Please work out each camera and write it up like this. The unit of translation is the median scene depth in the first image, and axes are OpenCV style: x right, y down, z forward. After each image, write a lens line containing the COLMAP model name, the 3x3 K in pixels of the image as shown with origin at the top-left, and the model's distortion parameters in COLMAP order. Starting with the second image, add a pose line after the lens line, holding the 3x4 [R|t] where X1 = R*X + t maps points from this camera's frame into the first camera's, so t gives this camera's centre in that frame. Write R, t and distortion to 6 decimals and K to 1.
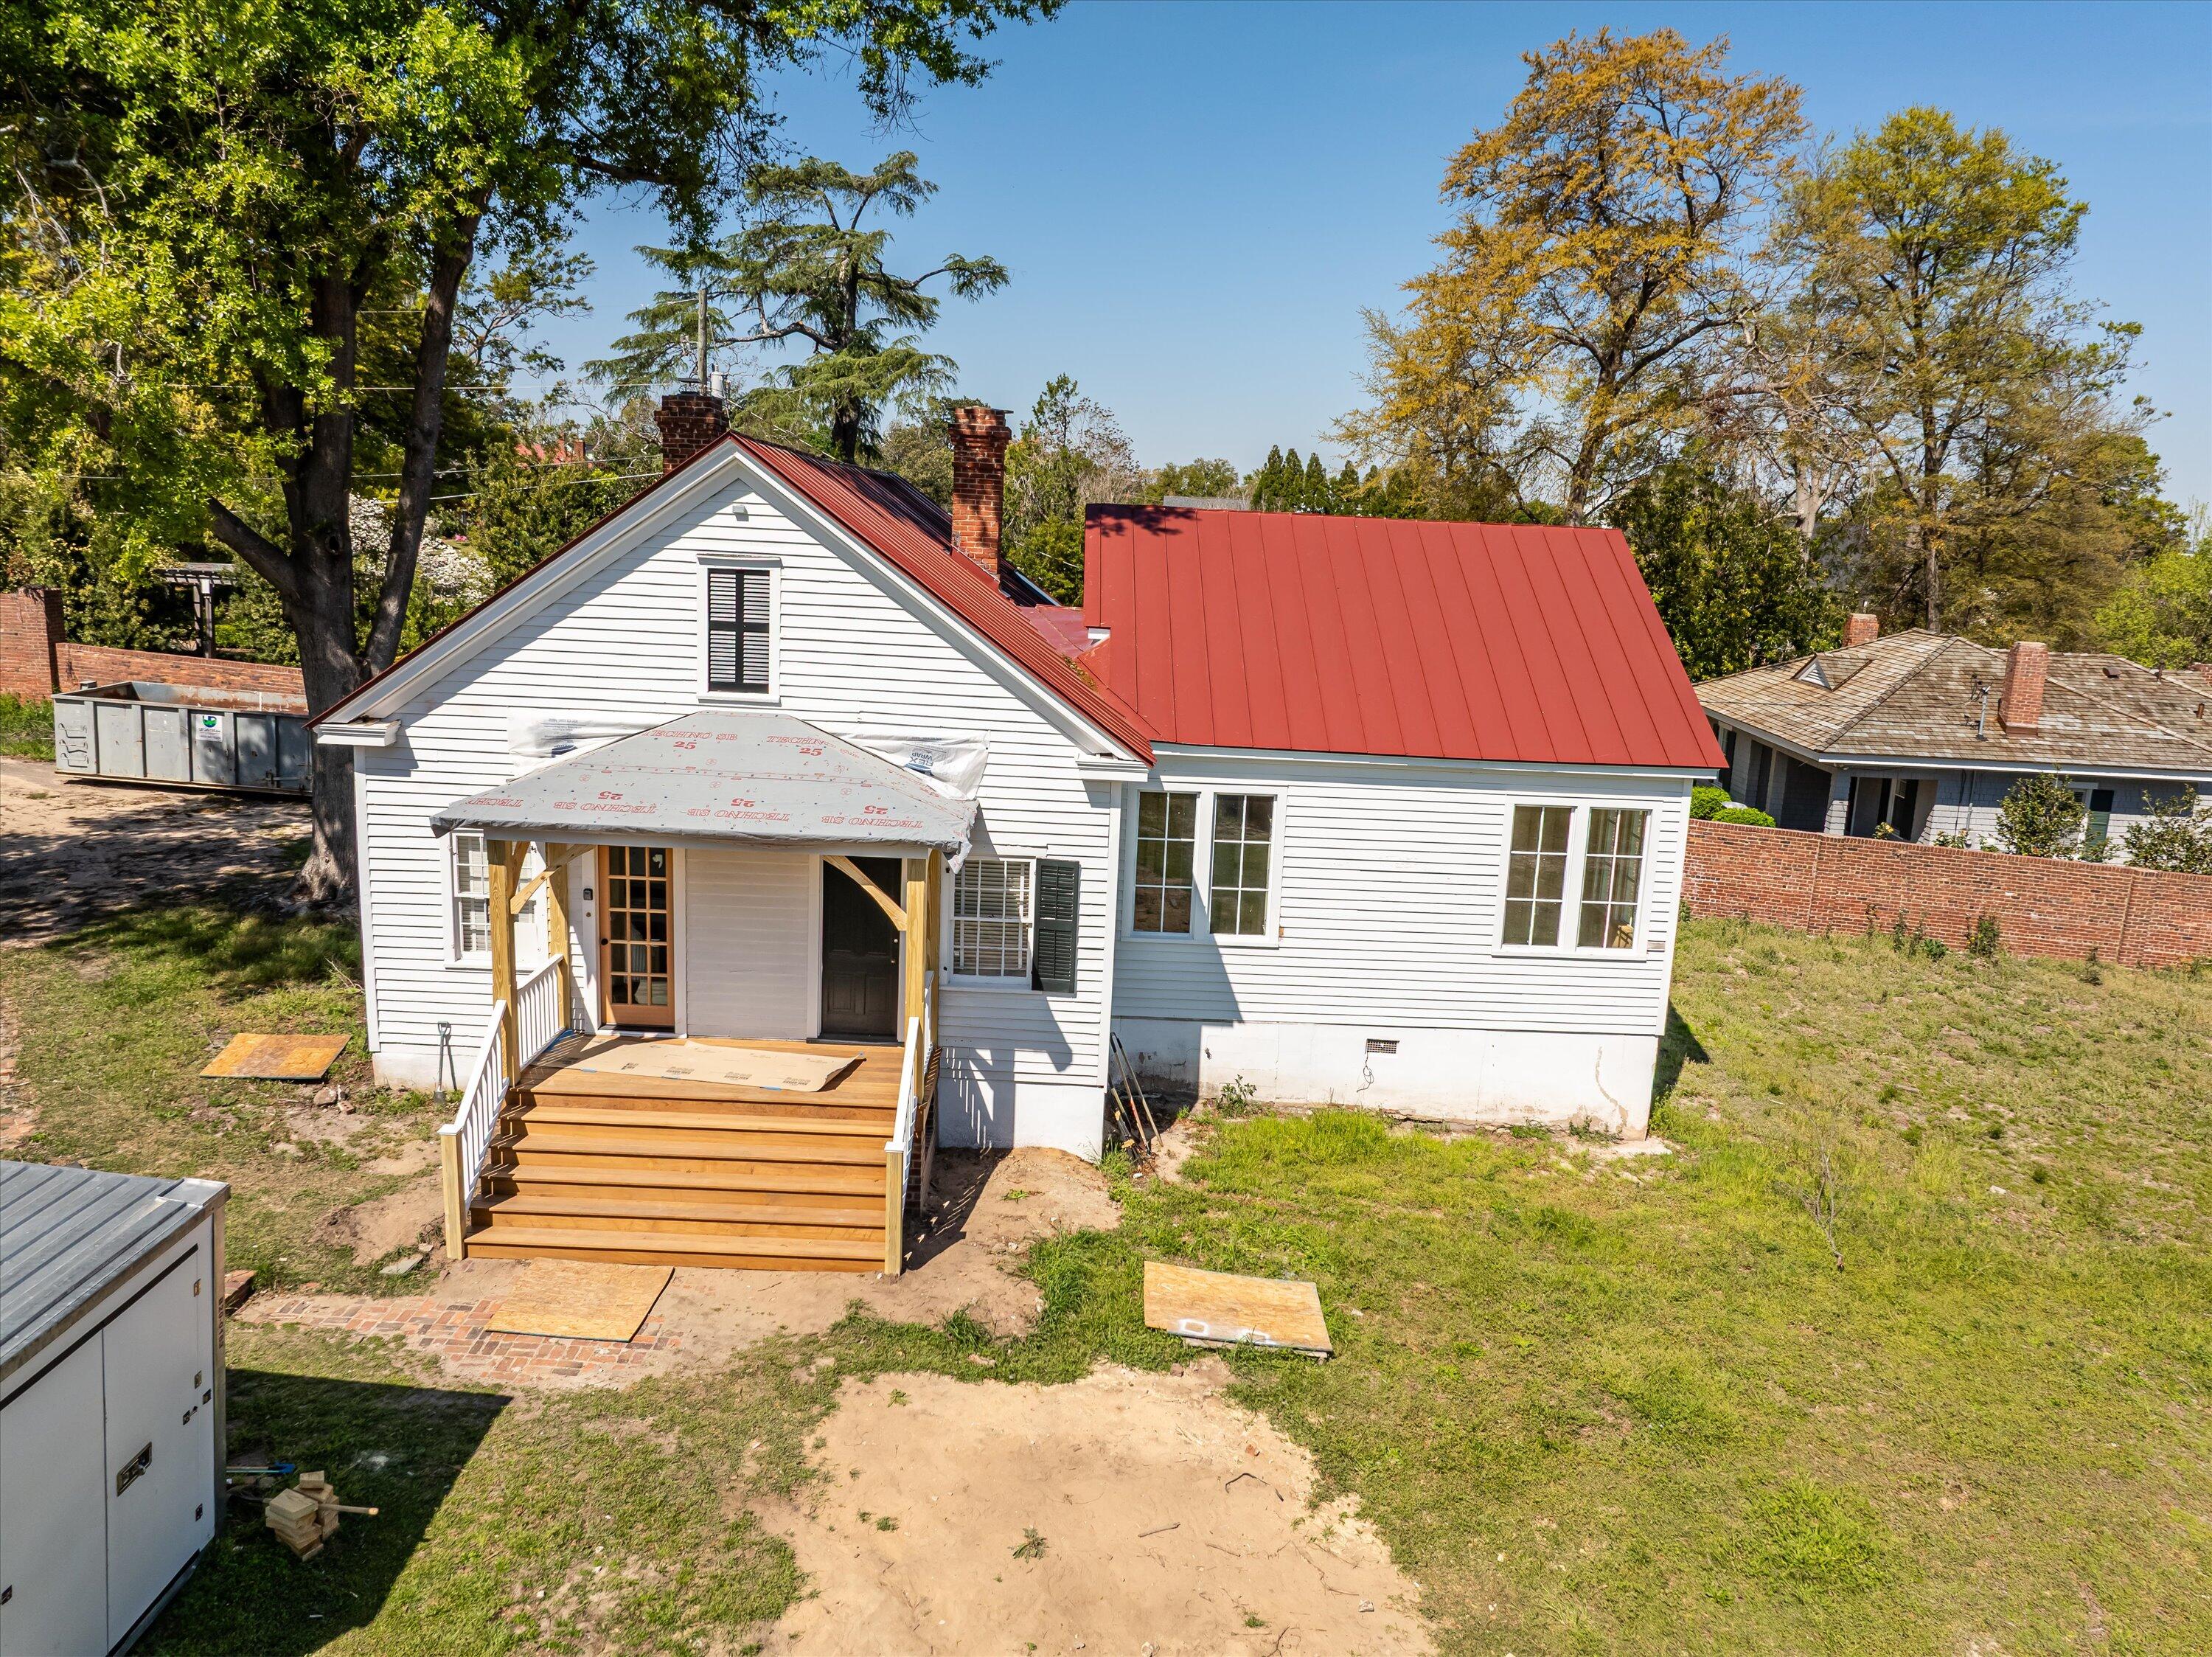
lens RADIAL K [[1558.6, 0, 1110.9], [0, 1558.6, 821.4], [0, 0, 1]] dist [-0.037530, 0.001782]
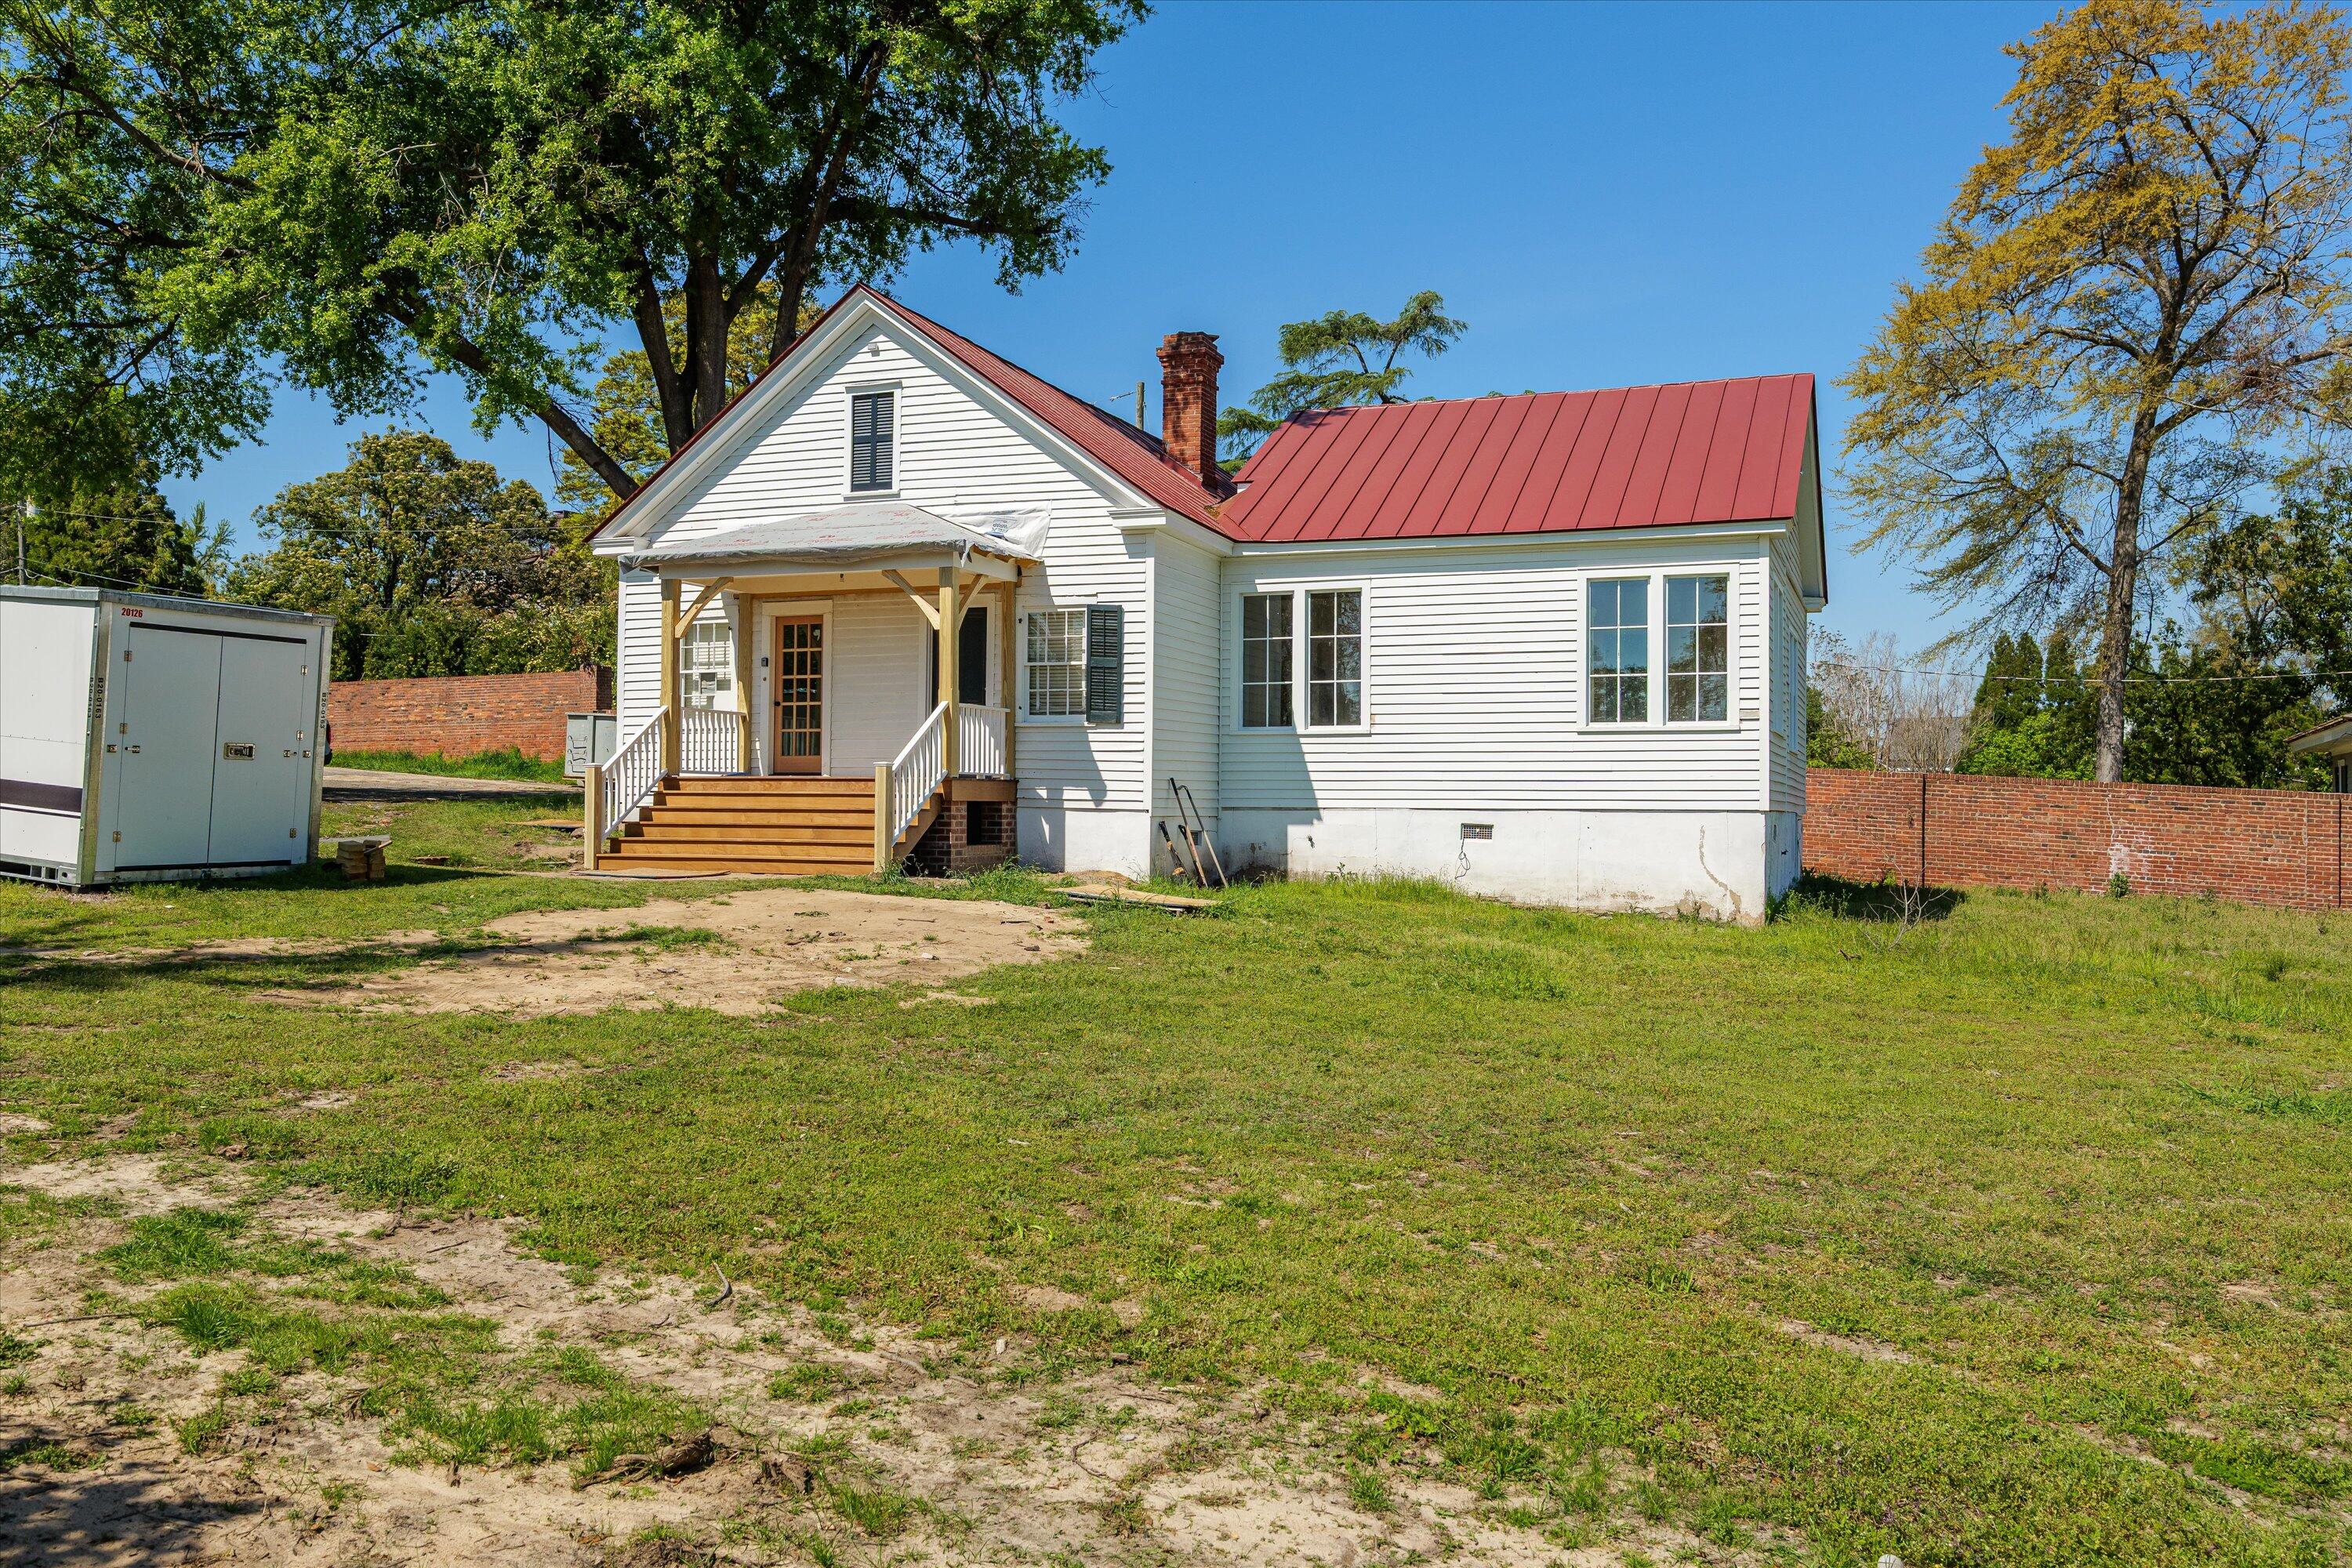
lens RADIAL K [[1822.6, 0, 1166.7], [0, 1822.6, 790.7], [0, 0, 1]] dist [-0.010864, 0.012897]
pose [[0.919531, -0.041031, -0.390870, 0.504742], [-0.043595, 0.977750, -0.205194, 0.412965], [0.390593, 0.205722, 0.897282, -0.164982]]
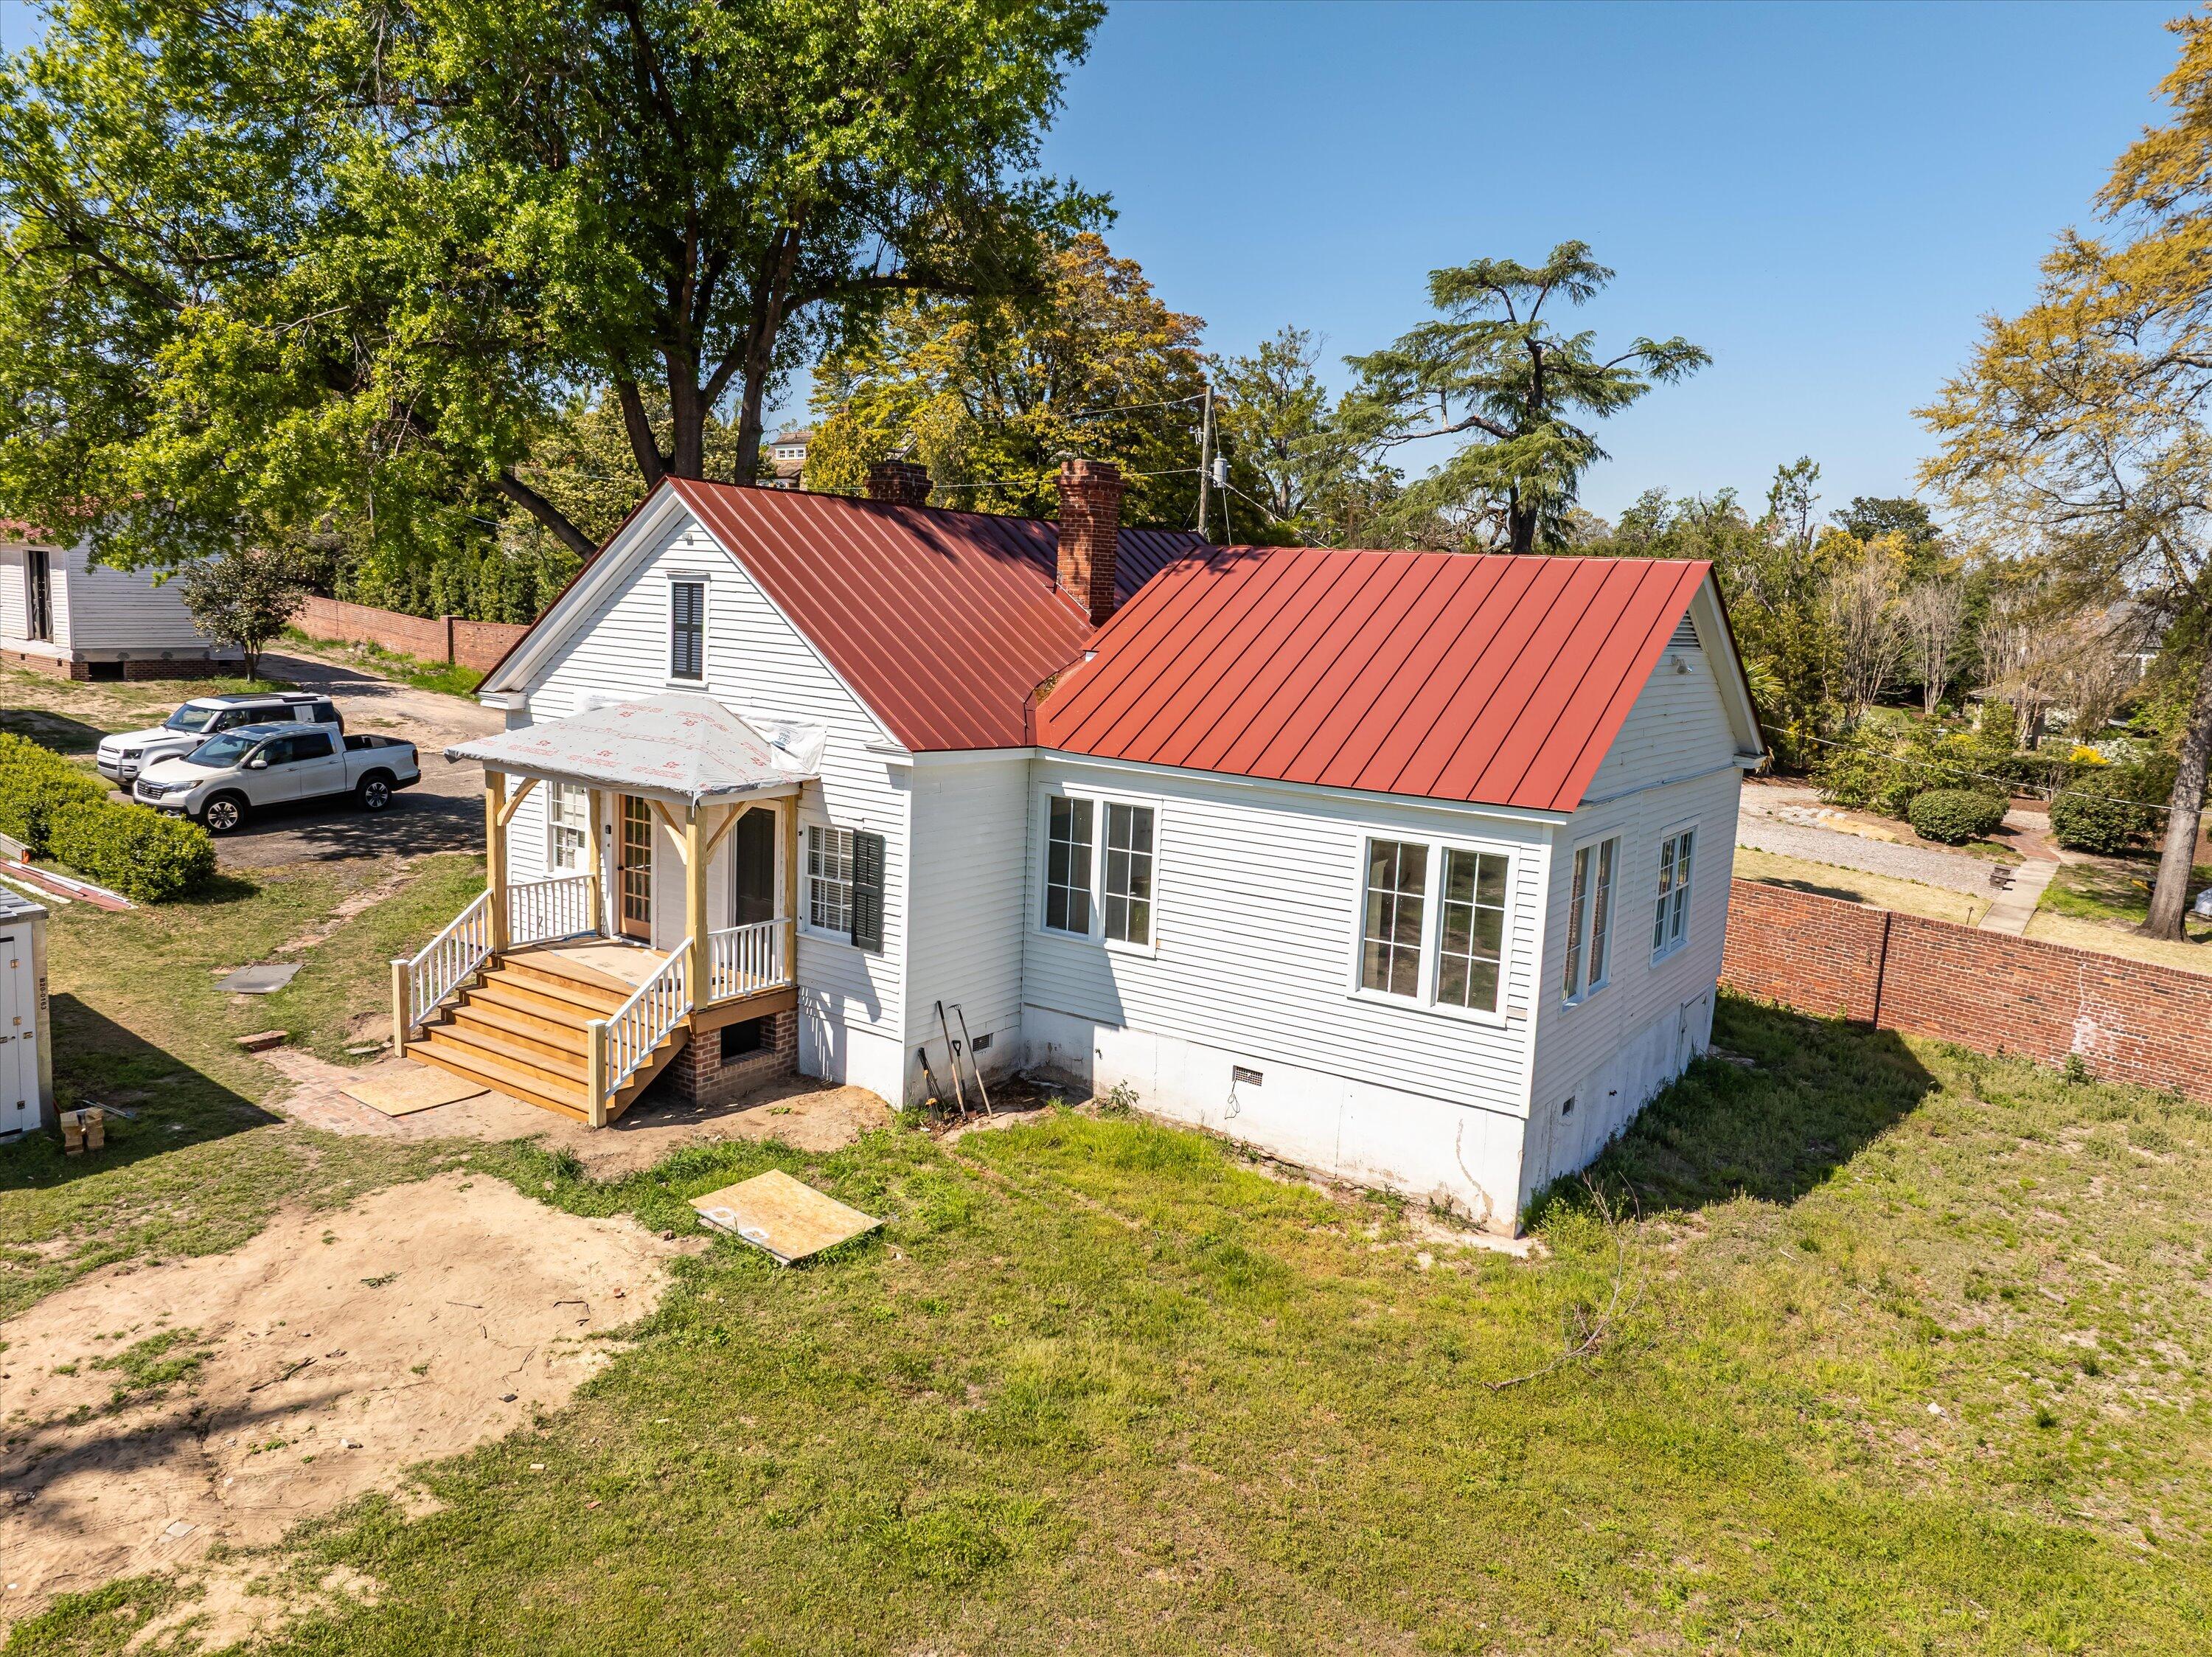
lens RADIAL K [[1558.6, 0, 1114.7], [0, 1558.6, 828.3], [0, 0, 1]] dist [-0.037530, 0.001782]
pose [[0.816112, 0.079913, -0.572342, 0.727408], [-0.118581, 0.992475, -0.030513, 0.033131], [0.565597, 0.092771, 0.819447, 0.152561]]
